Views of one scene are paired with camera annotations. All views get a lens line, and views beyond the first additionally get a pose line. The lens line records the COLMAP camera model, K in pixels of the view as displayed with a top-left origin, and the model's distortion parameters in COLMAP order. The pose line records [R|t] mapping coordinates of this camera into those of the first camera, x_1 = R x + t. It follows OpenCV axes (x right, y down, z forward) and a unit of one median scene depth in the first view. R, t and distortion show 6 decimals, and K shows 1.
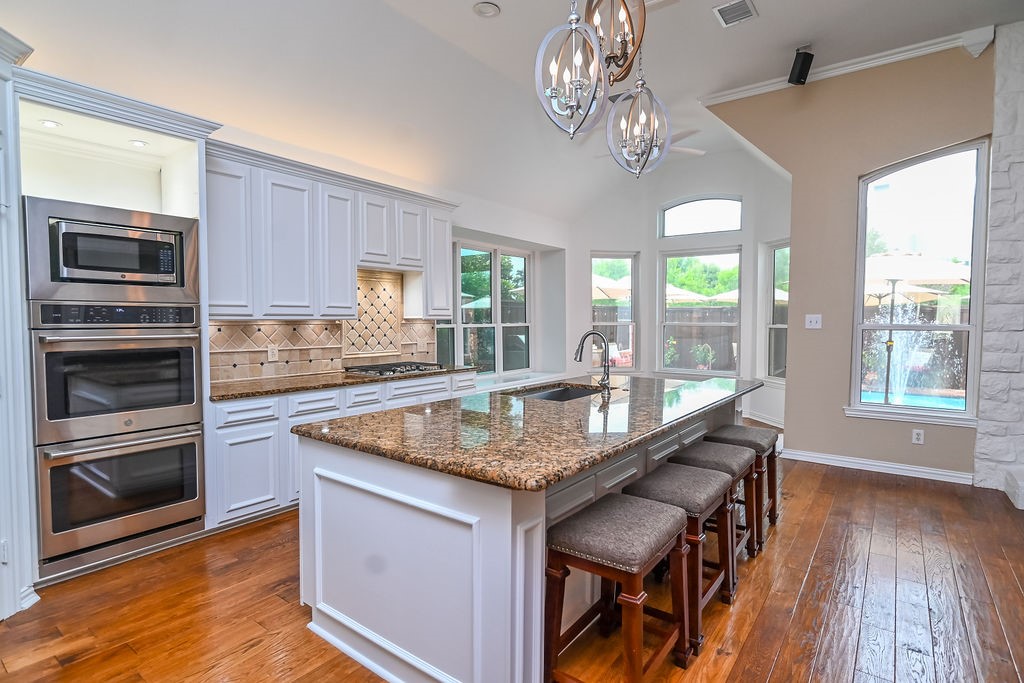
lens RADIAL K [[517.6, 0, 515.4], [0, 517.6, 342.8], [0, 0, 1]] dist [-0.011712, 0.001235]
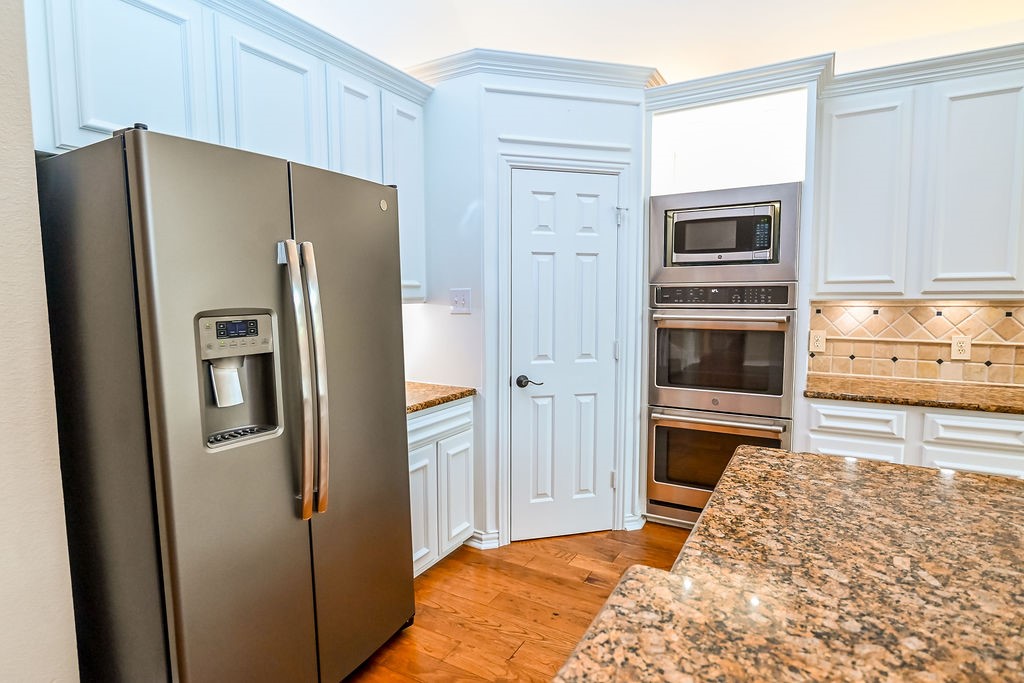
lens RADIAL K [[534.7, 0, 509.1], [0, 534.7, 342.0], [0, 0, 1]] dist [-0.016529, 0.001214]
pose [[0.114906, 0.081546, -0.990024, 0.186114], [-0.038821, 0.996232, 0.077552, -0.022322], [0.992617, 0.029523, 0.117639, 0.373620]]
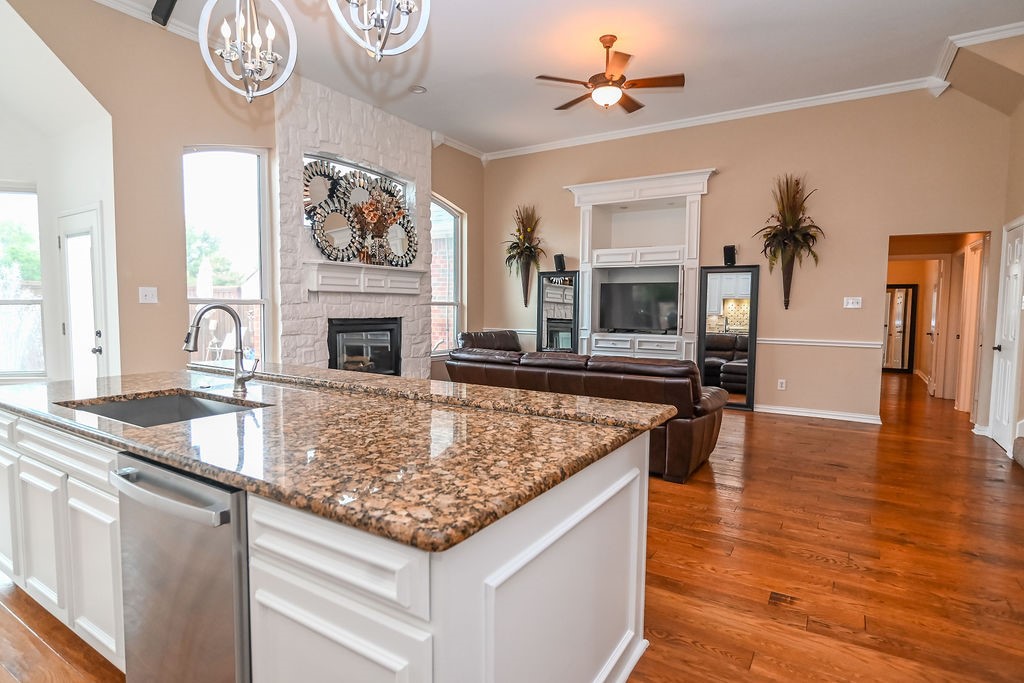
lens RADIAL K [[534.7, 0, 509.1], [0, 534.7, 342.0], [0, 0, 1]] dist [-0.016529, 0.001214]
pose [[-0.078993, -0.074704, 0.994072, -0.548695], [0.037921, 0.996241, 0.077880, -0.011975], [-0.996154, 0.043848, -0.075863, 0.636286]]
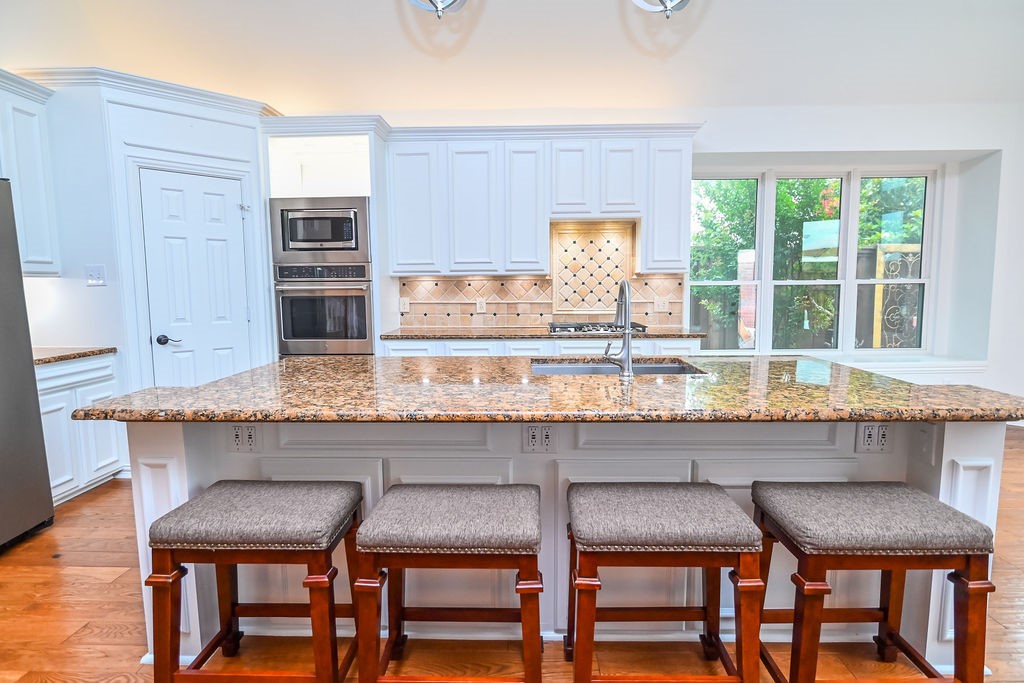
lens RADIAL K [[505.4, 0, 509.7], [0, 505.4, 341.7], [0, 0, 1]] dist [-0.015404, 0.001580]
pose [[0.572373, 0.083881, -0.815692, 0.555314], [-0.027969, 0.996172, 0.082815, 0.006353], [0.819516, -0.024587, 0.572528, 0.489130]]
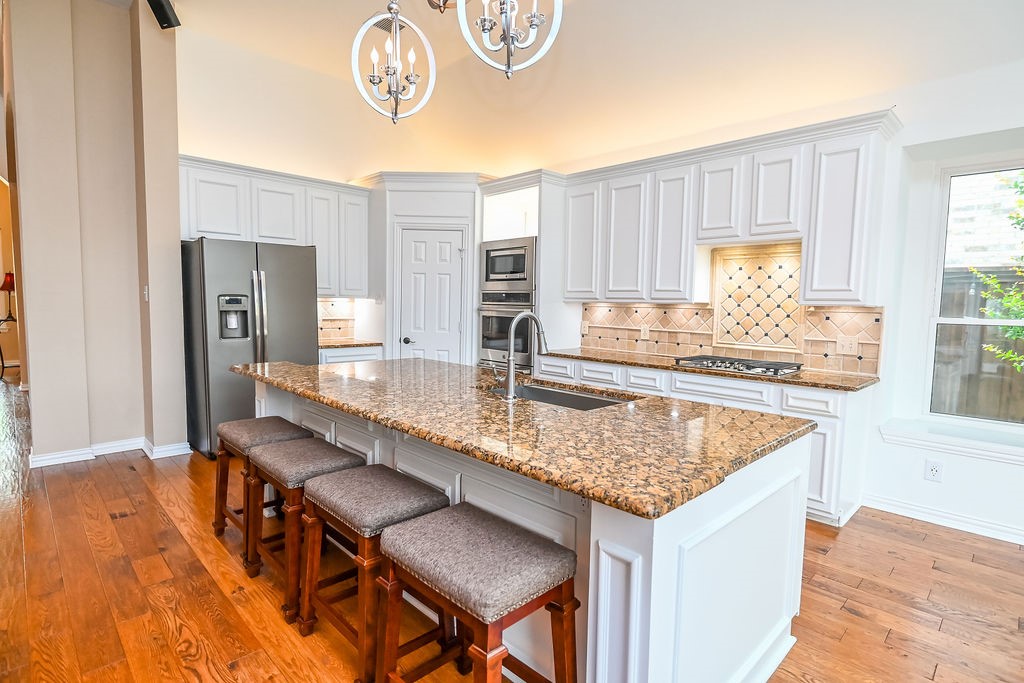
lens RADIAL K [[517.6, 0, 515.4], [0, 517.6, 342.8], [0, 0, 1]] dist [-0.011712, 0.001235]
pose [[-0.153536, 0.070178, -0.985648, 0.833434], [-0.066734, 0.994461, 0.081201, -0.036577], [0.985887, 0.078243, -0.148002, 1.041982]]
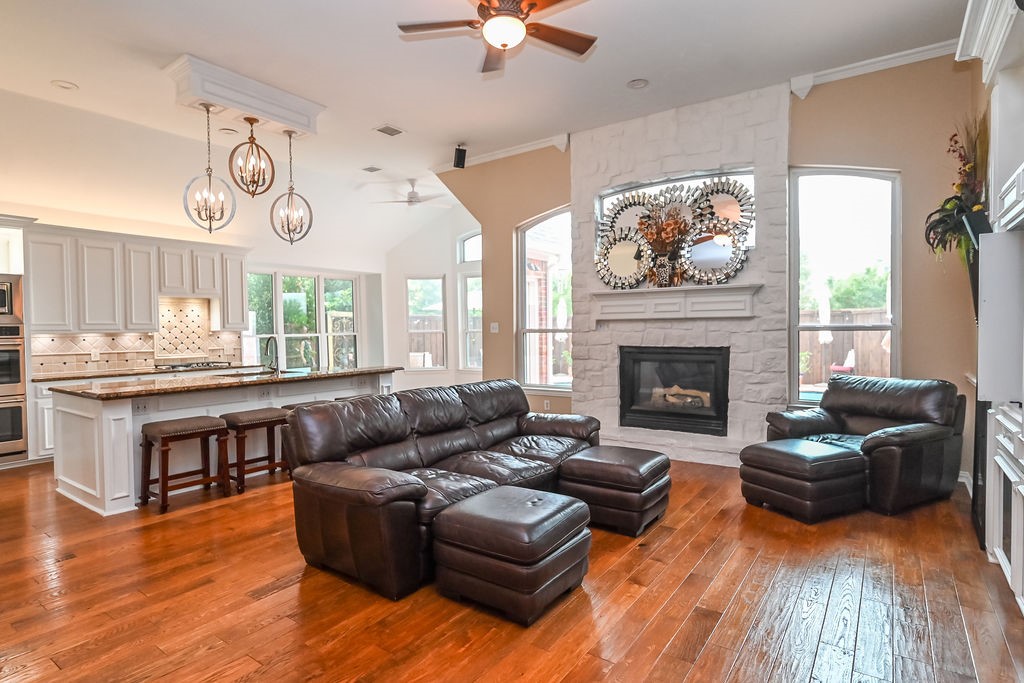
lens RADIAL K [[534.7, 0, 509.1], [0, 534.7, 342.0], [0, 0, 1]] dist [-0.016529, 0.001214]
pose [[0.999567, -0.017779, 0.023467, 0.824886], [0.018283, 0.999603, -0.021458, 0.043237], [-0.023077, 0.021878, 0.999494, -0.675129]]
